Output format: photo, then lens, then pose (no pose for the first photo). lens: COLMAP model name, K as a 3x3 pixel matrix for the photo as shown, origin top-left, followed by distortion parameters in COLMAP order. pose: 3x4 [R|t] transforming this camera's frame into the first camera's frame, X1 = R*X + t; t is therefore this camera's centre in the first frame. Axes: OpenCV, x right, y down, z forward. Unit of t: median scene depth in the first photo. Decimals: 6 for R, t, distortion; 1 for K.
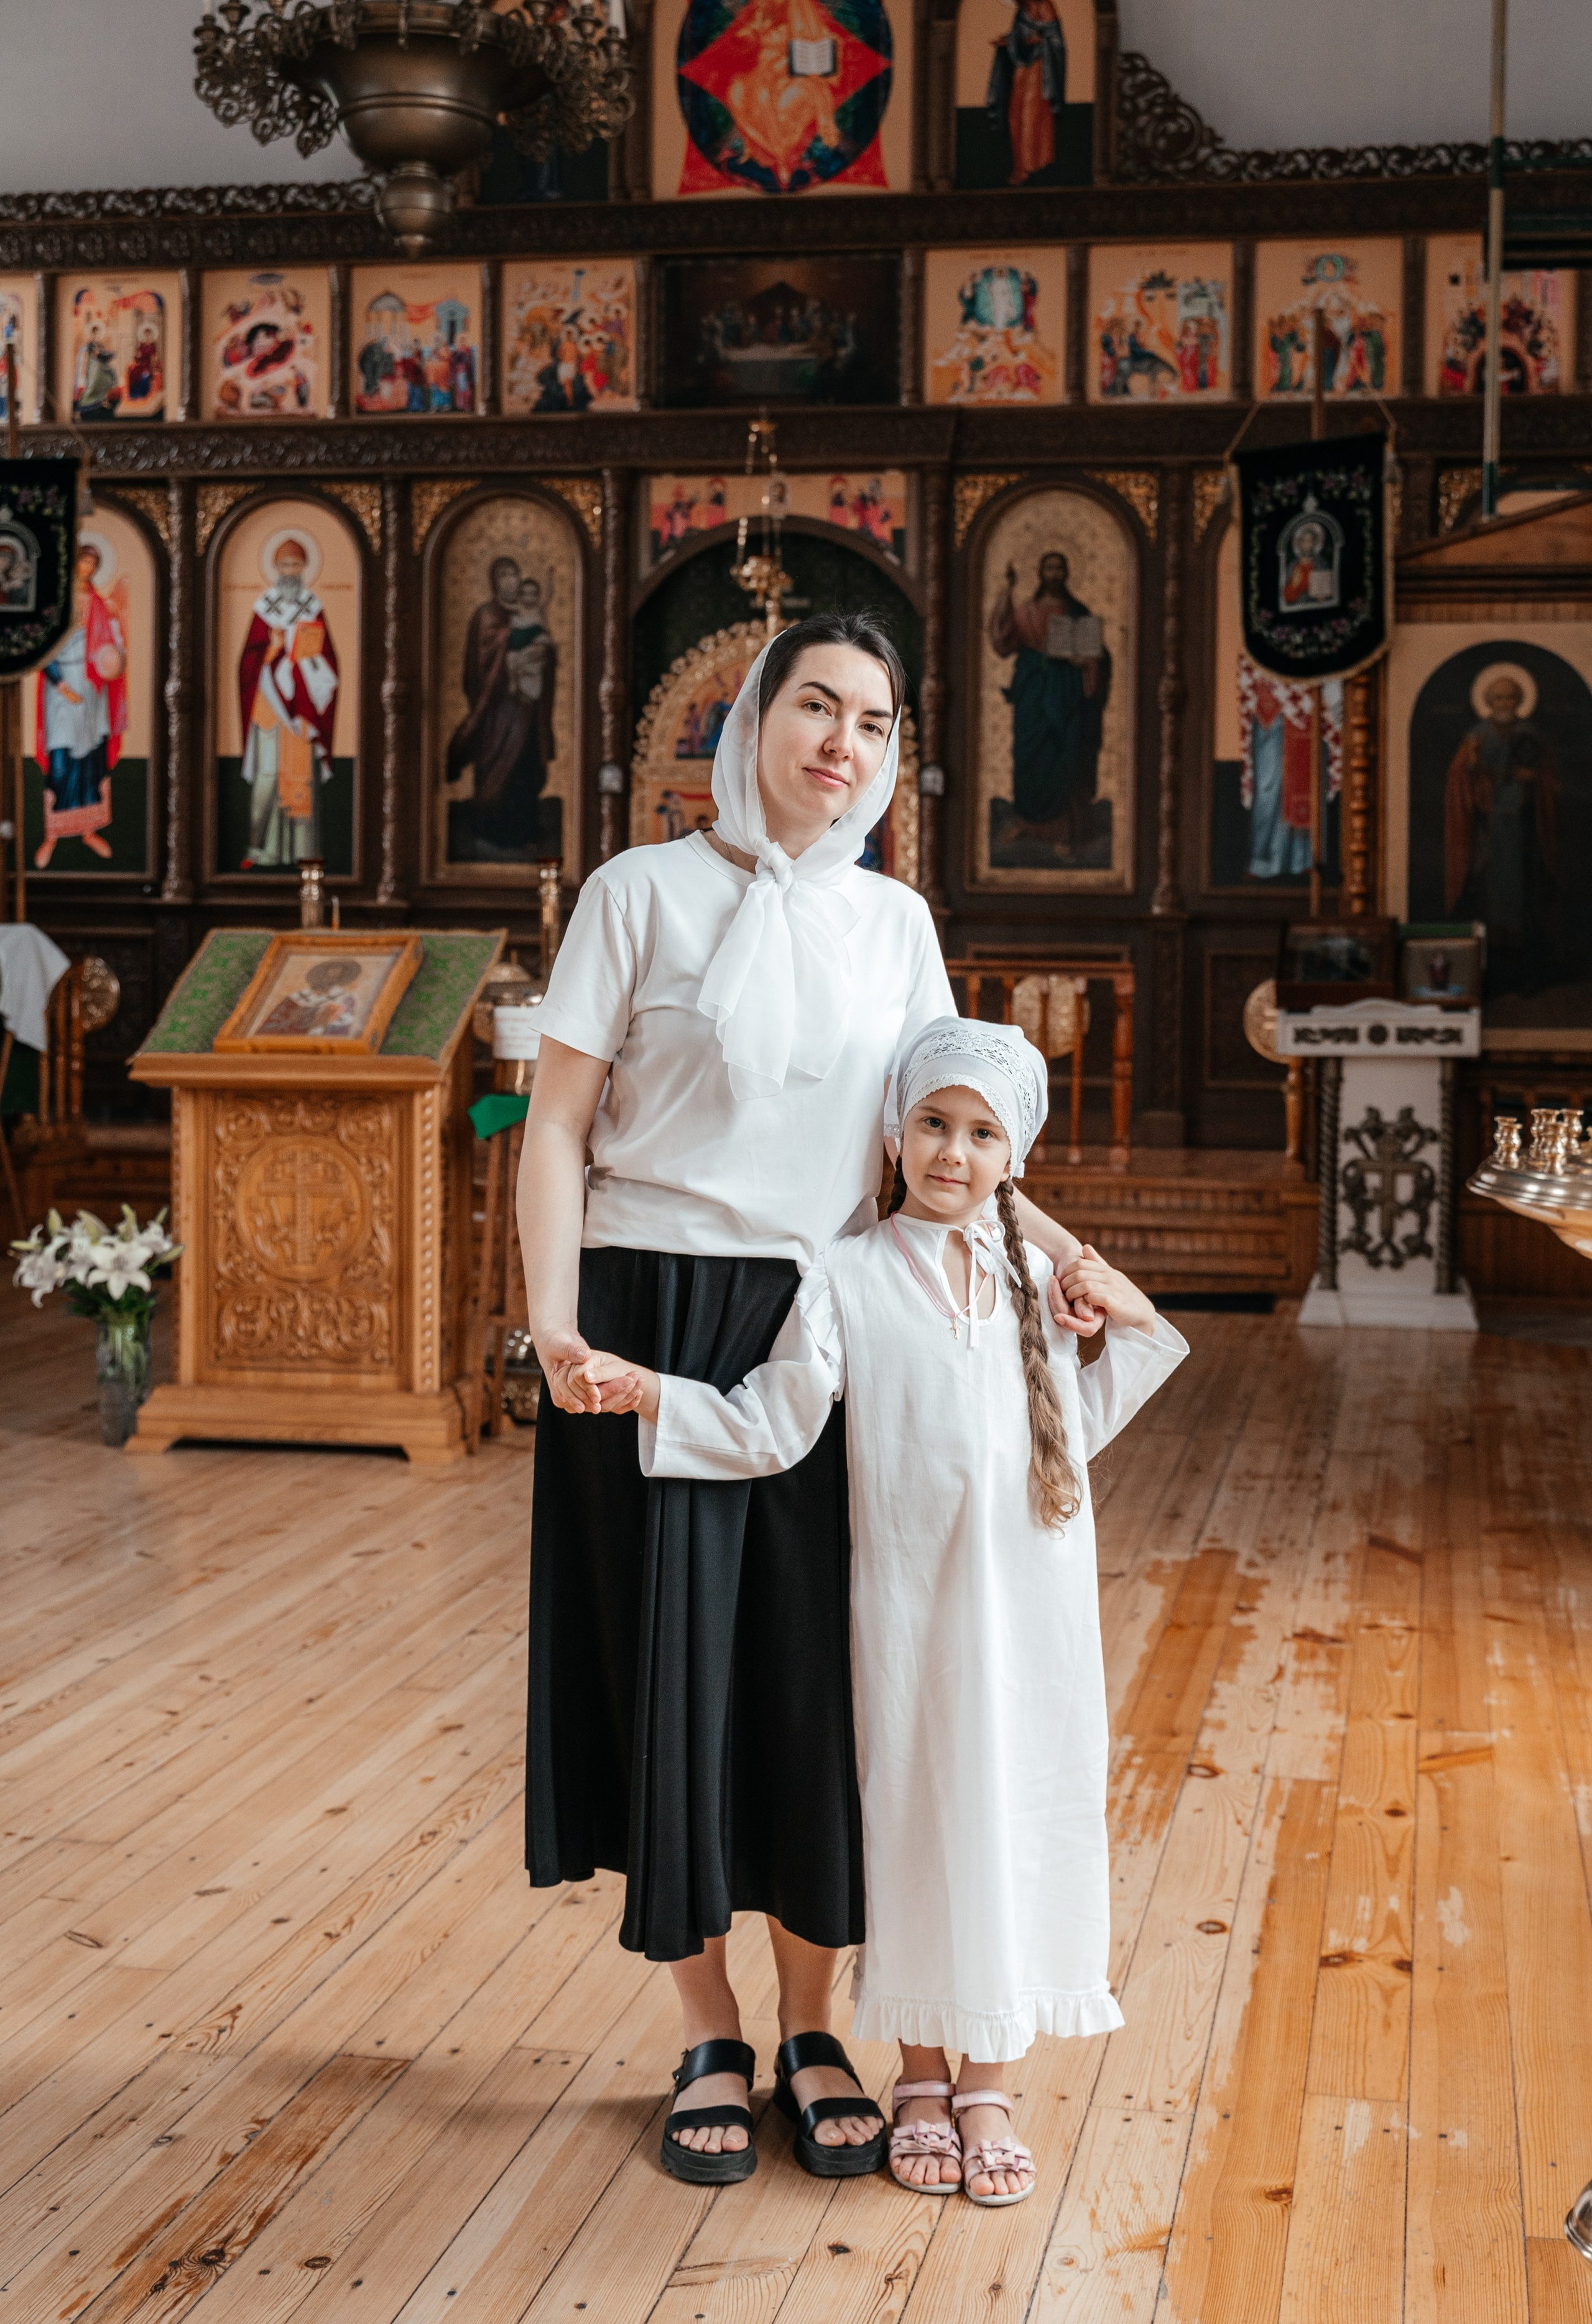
lens RADIAL K [[3489.5, 0, 932.1], [0, 3489.5, 946.0], [0, 0, 1]] dist [0.005386, 0.000000]
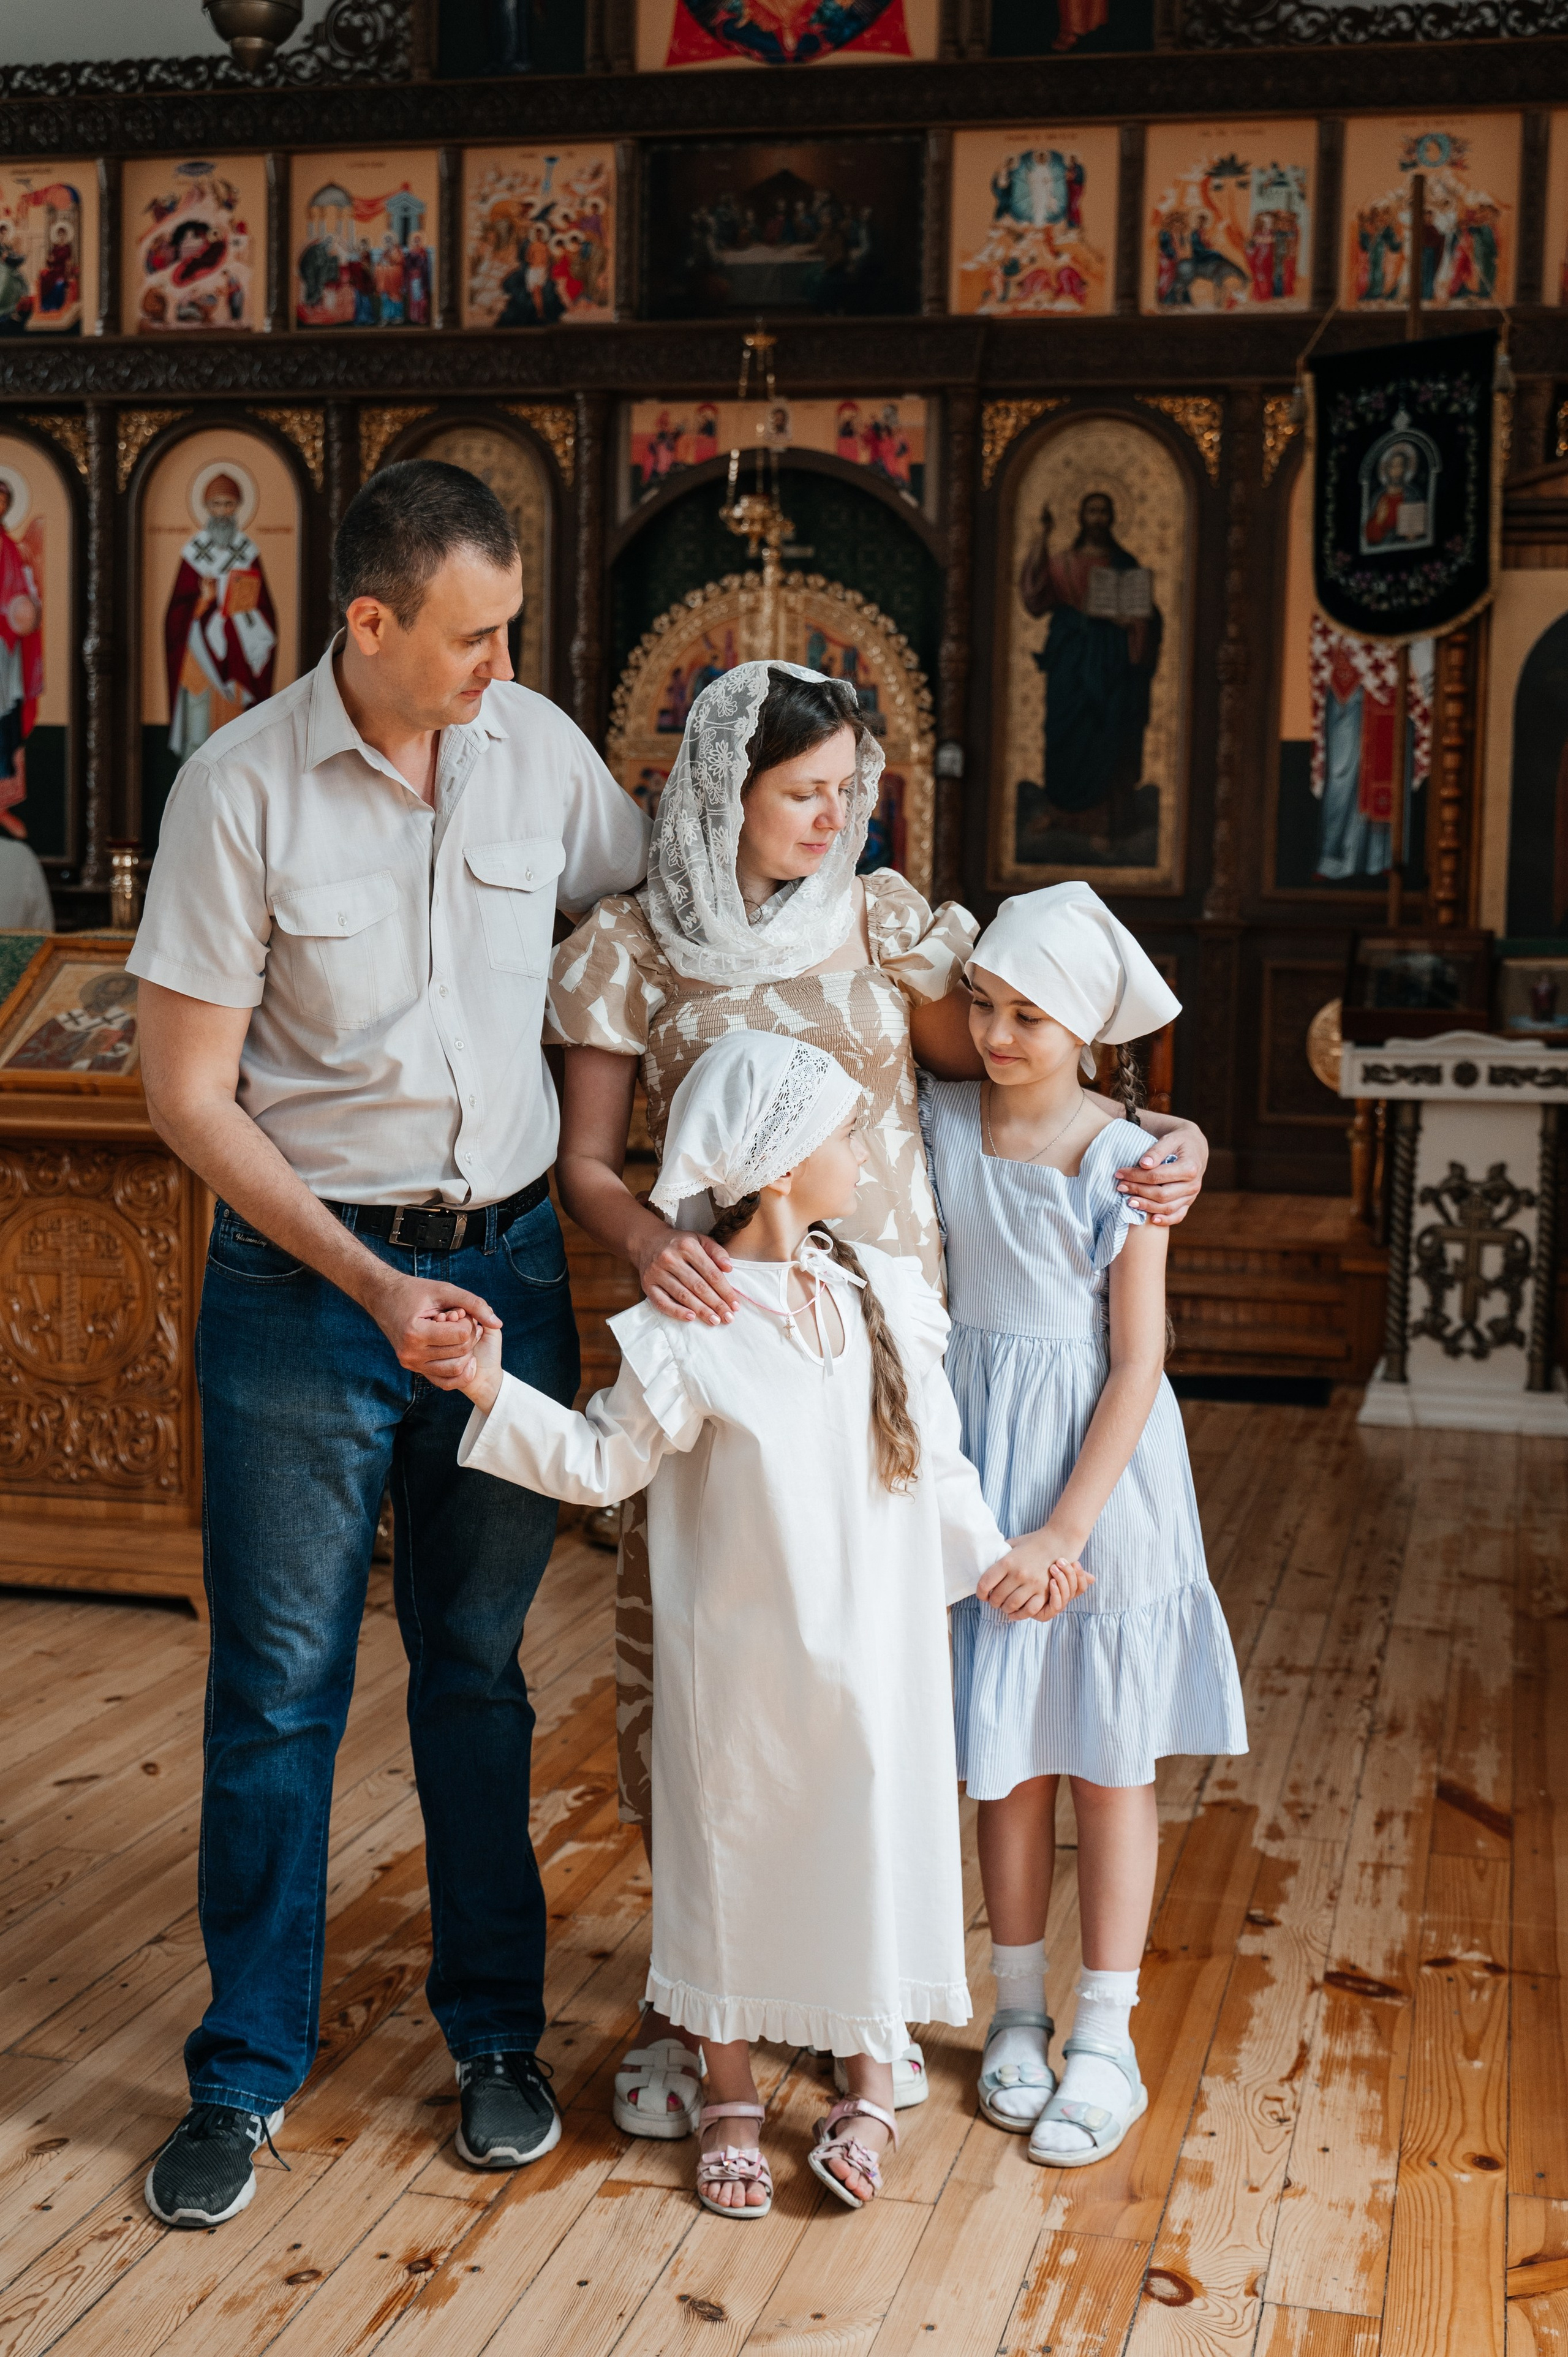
lens RADIAL K [[3363.6, 0, 822.9], [0, 3363.6, 1224.4], [0, 0, 1]] dist [-0.004317, 0.000000]
pose [[0.998137, 0.019315, -0.057873, 0.018773], [-0.014323, 0.996239, 0.085460, -0.003782], [0.059306, -0.084472, 0.994659, 0.162079]]
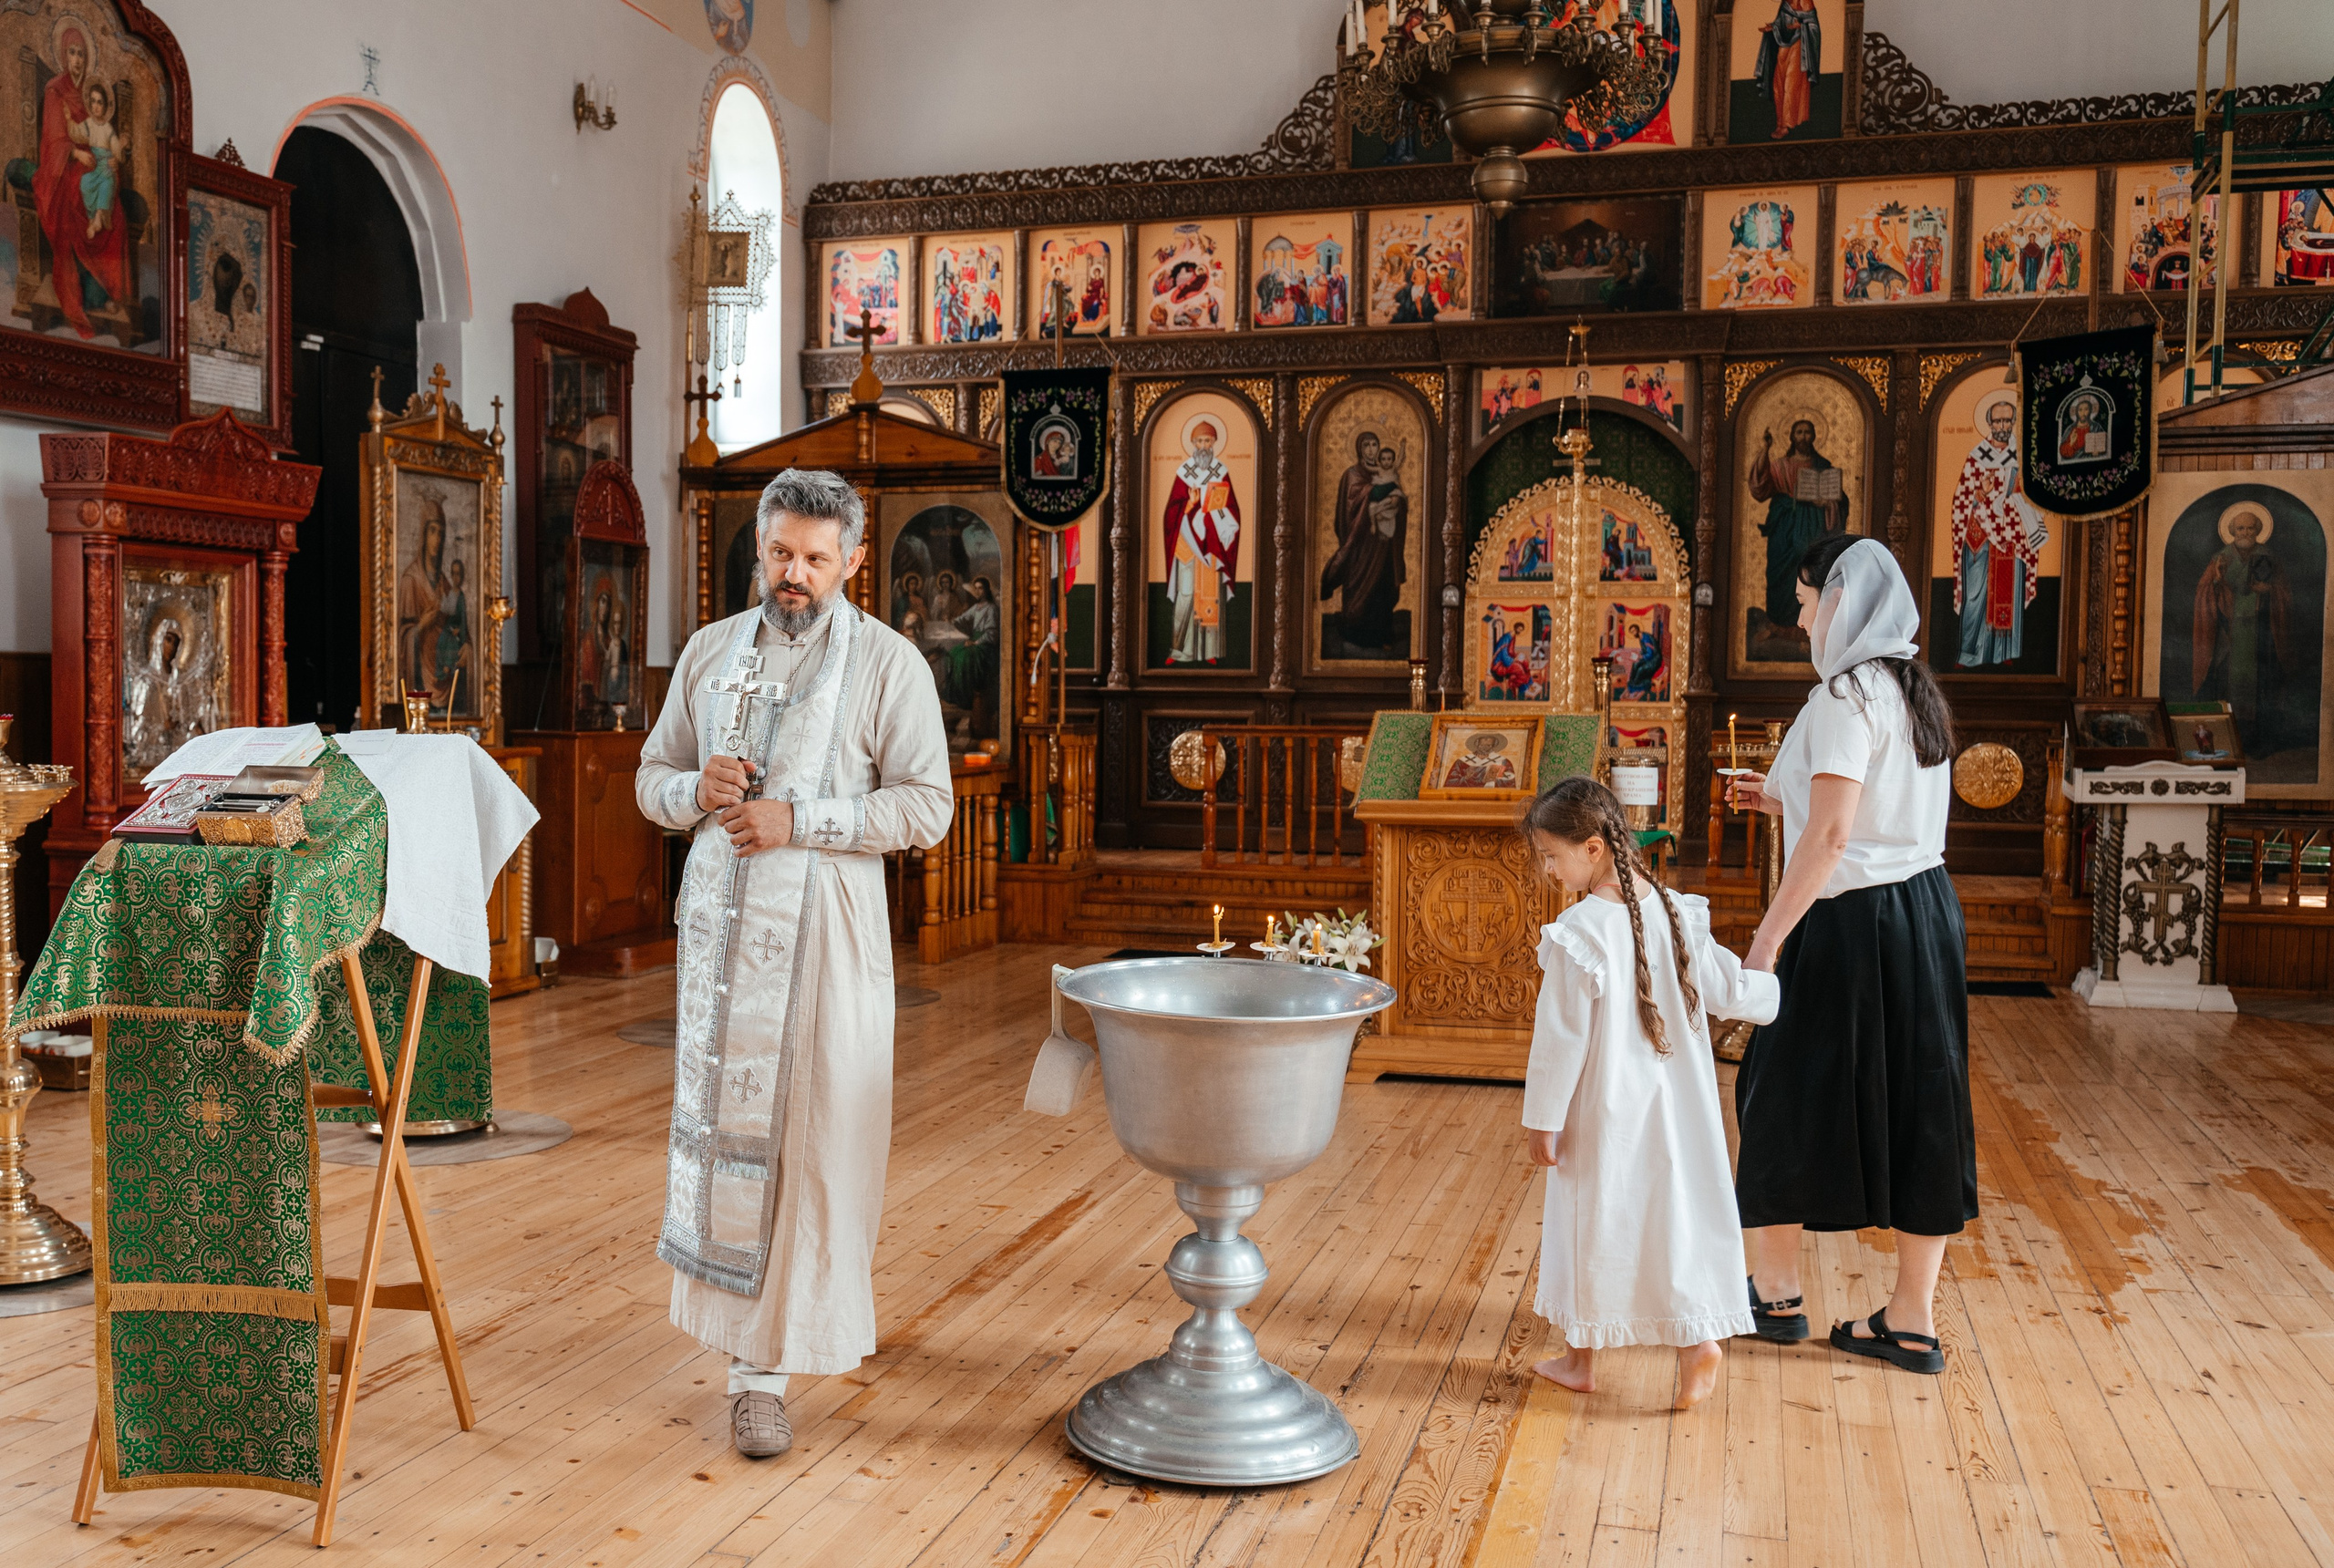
lens RADIAL K [[2642.7, 0, 859.0], [0, 2642.7, 872.6], [0, 0, 1]] dist [-0.005459, 0.000000]
pose [[0.987065, 0.006437, -0.160194, -0.155078], [0.002983, 0.998283, 0.058497, -0.001795], [0.160295, -0.058218, 0.985351, -0.048614]]
